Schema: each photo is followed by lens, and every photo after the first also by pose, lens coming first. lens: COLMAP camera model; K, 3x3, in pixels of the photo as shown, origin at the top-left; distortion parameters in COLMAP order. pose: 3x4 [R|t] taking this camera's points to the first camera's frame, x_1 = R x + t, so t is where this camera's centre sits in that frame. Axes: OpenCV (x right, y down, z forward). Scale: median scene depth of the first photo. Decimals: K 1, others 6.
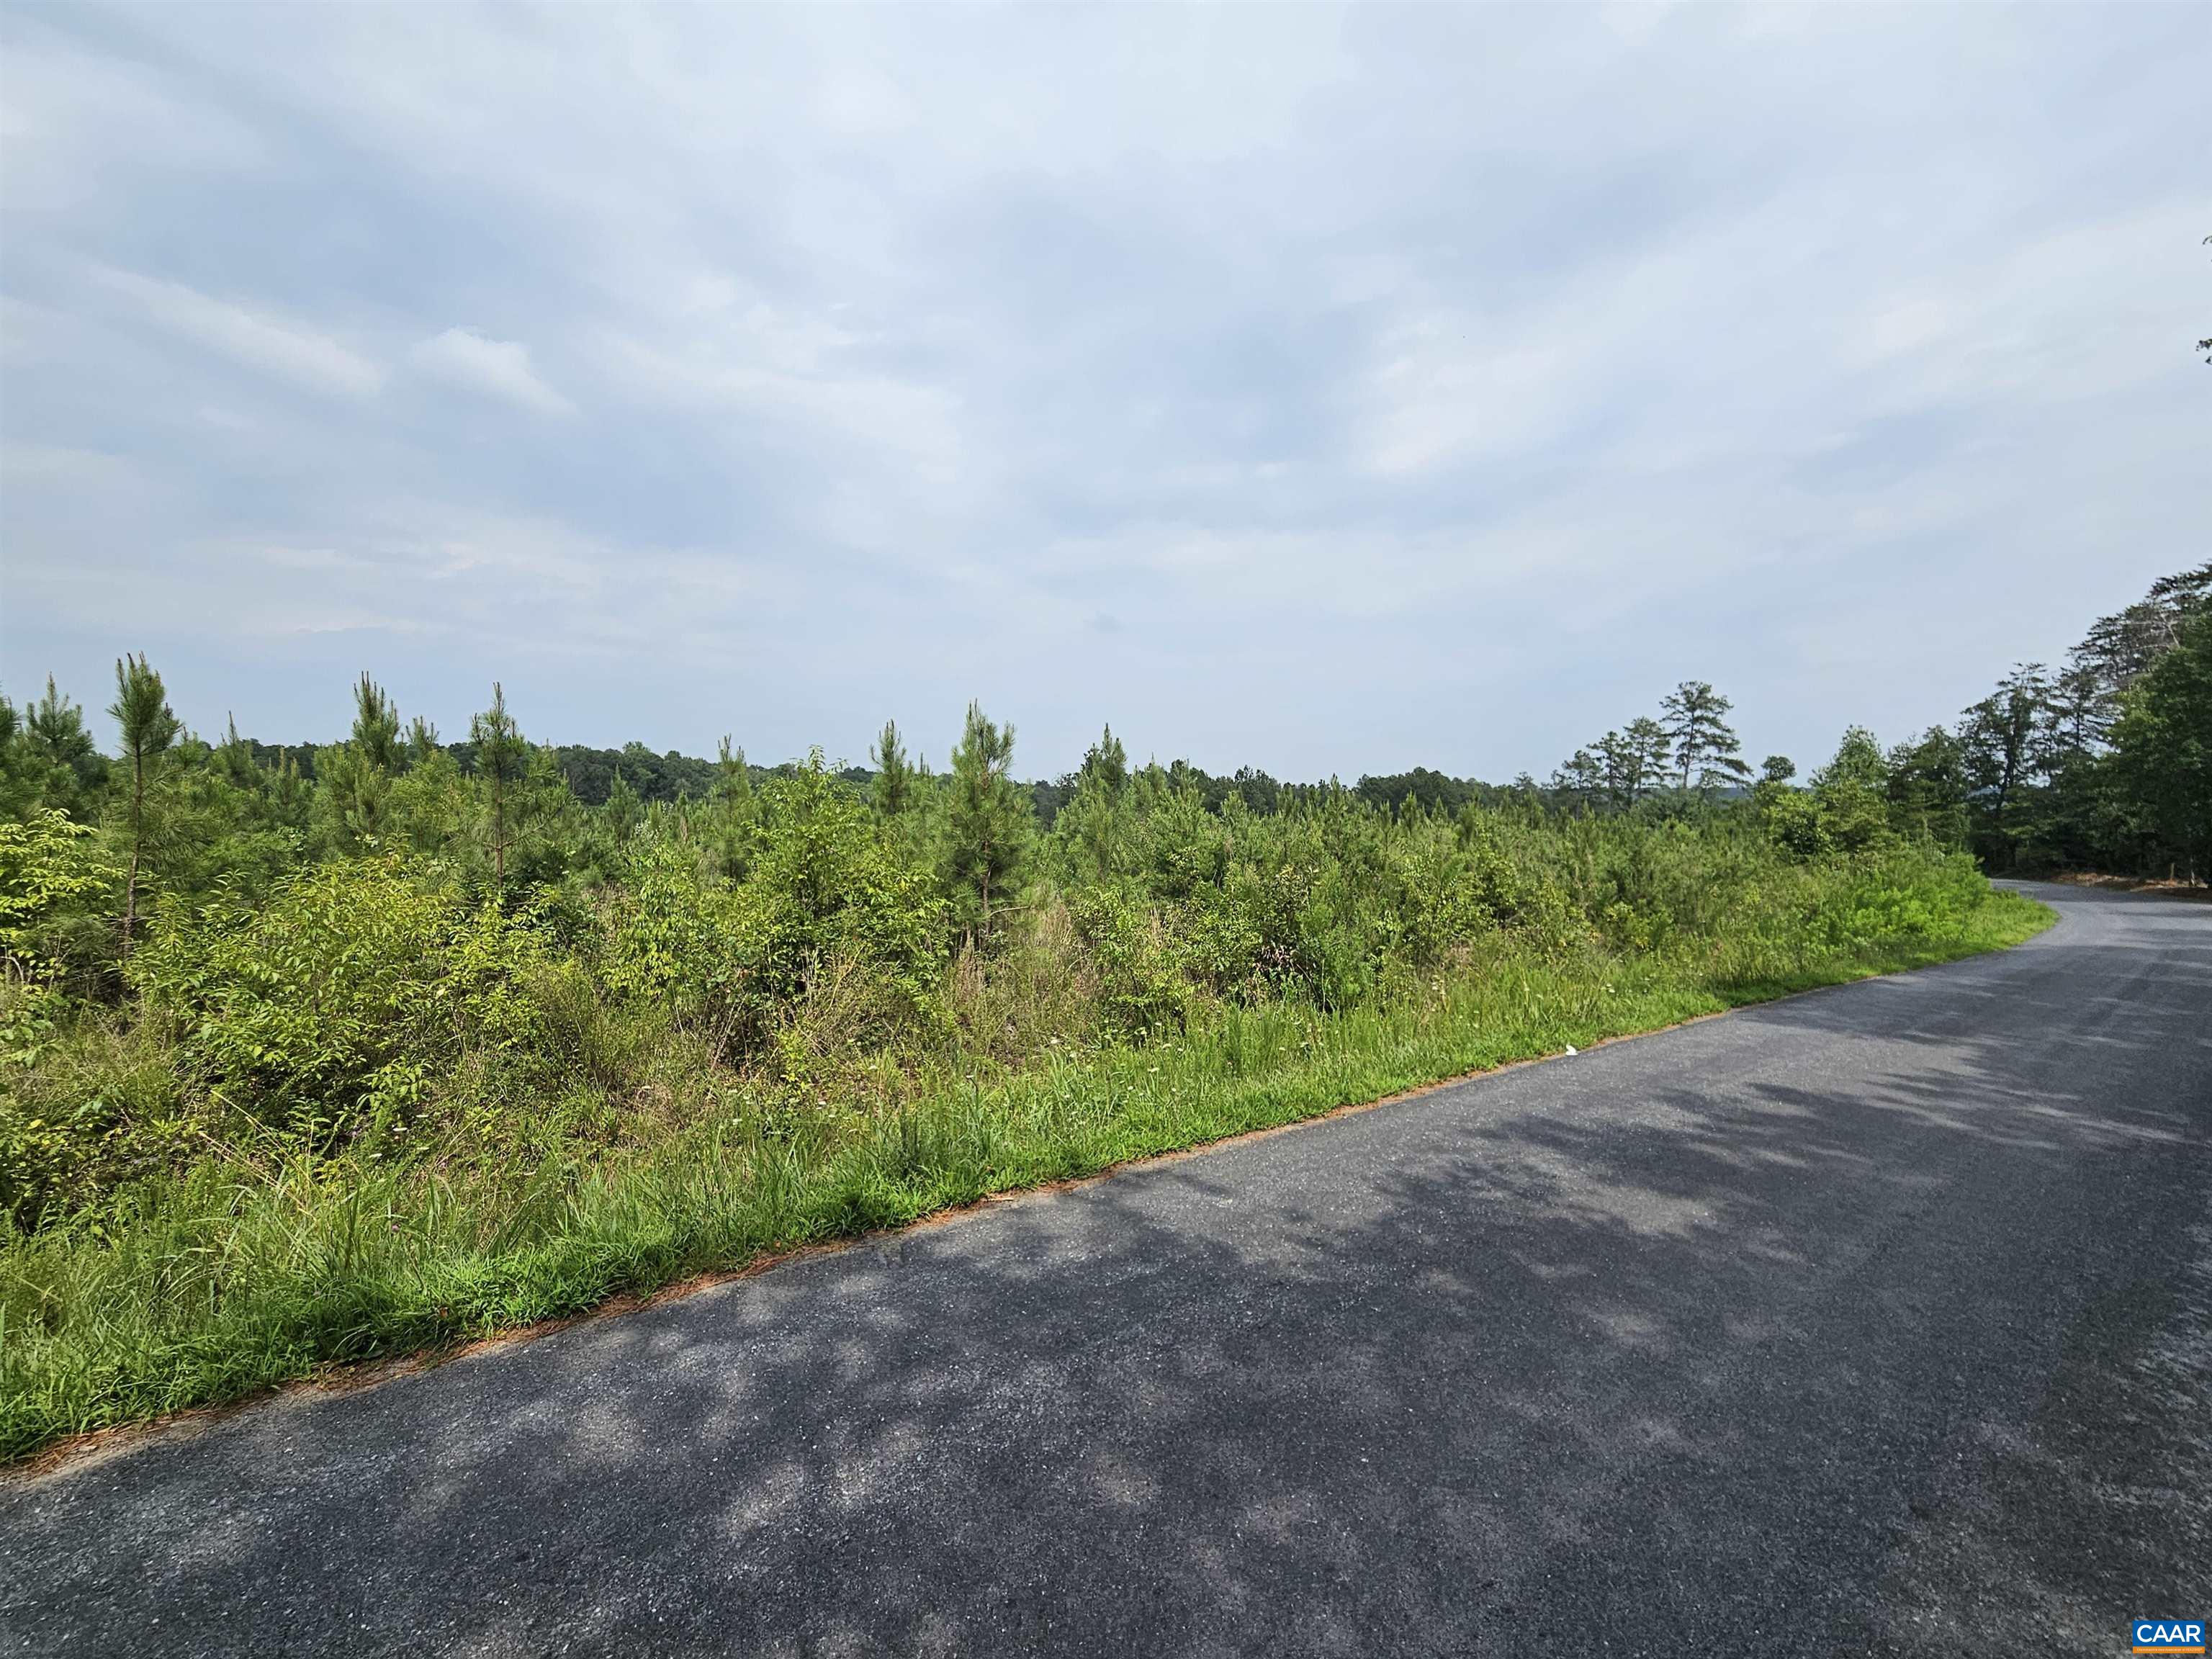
lens RADIAL K [[899.8, 0, 1106.0], [0, 899.8, 829.5], [0, 0, 1]] dist [-0.002970, 0.003324]
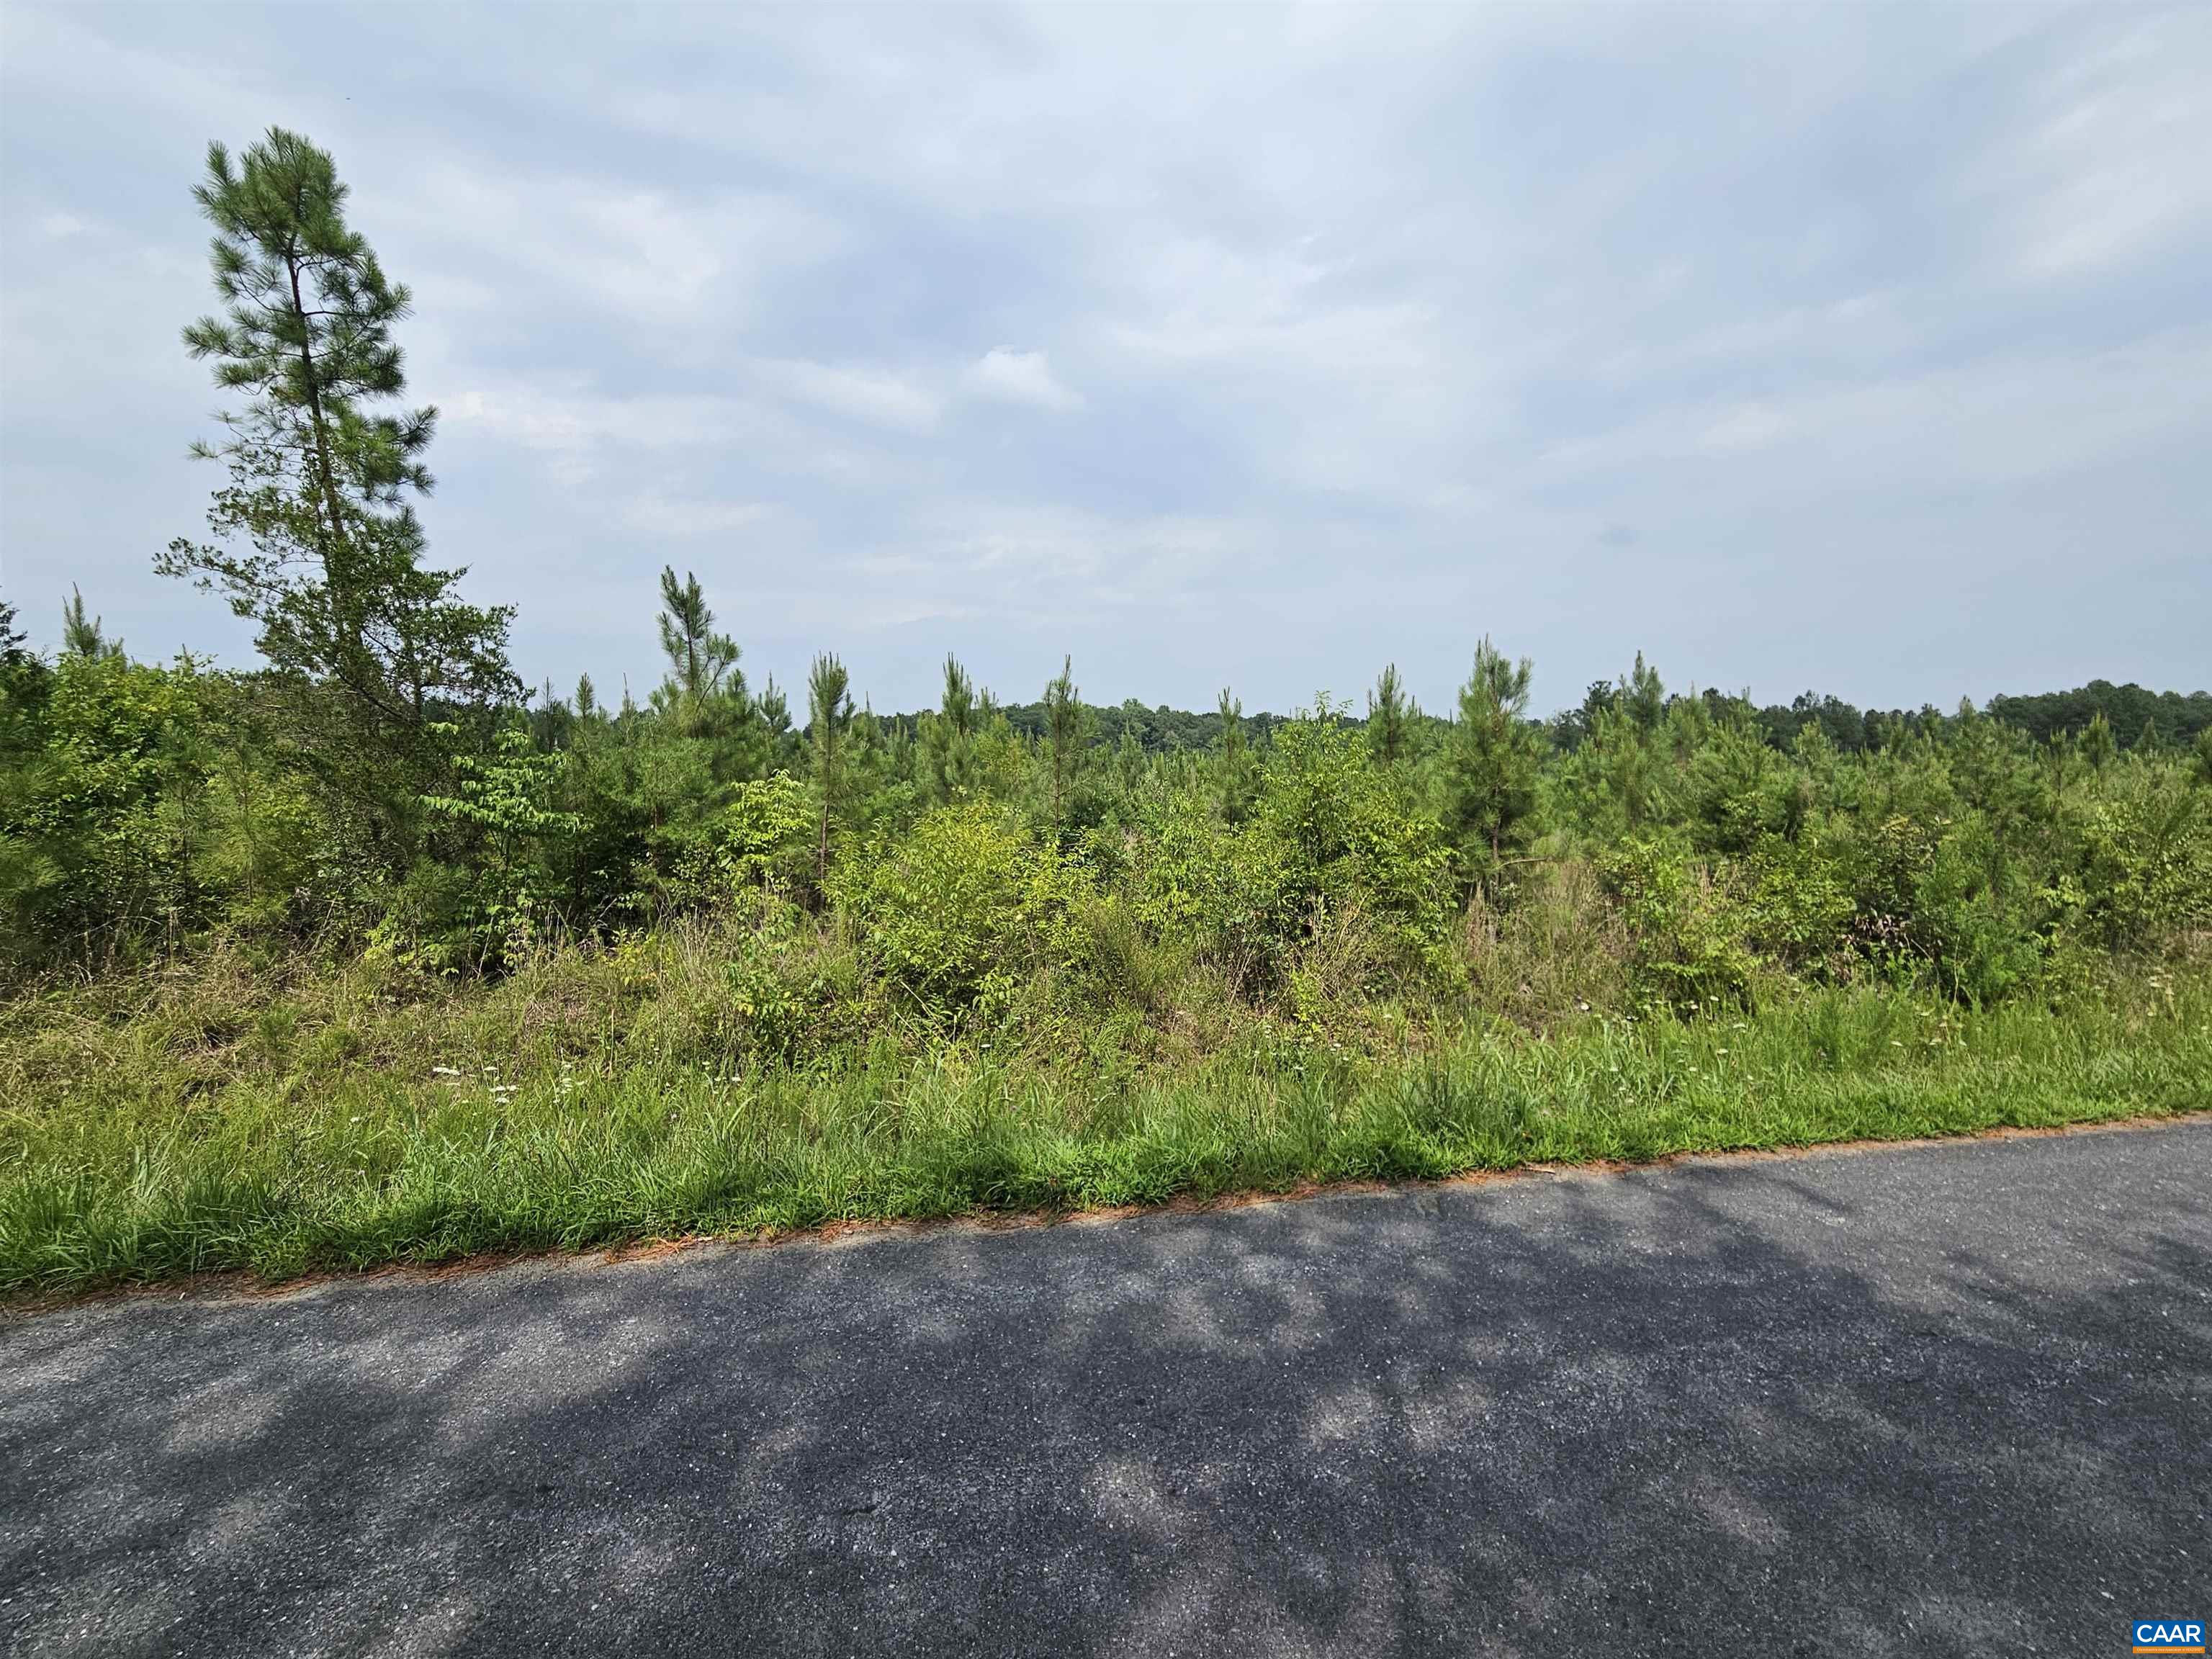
lens RADIAL K [[894.2, 0, 1099.5], [0, 894.2, 827.3], [0, 0, 1]] dist [0.000372, 0.000768]
pose [[0.900814, 0.012349, -0.434029, -0.116884], [0.013674, 0.998293, 0.056785, -0.004678], [0.433989, -0.057088, 0.899107, -0.018111]]
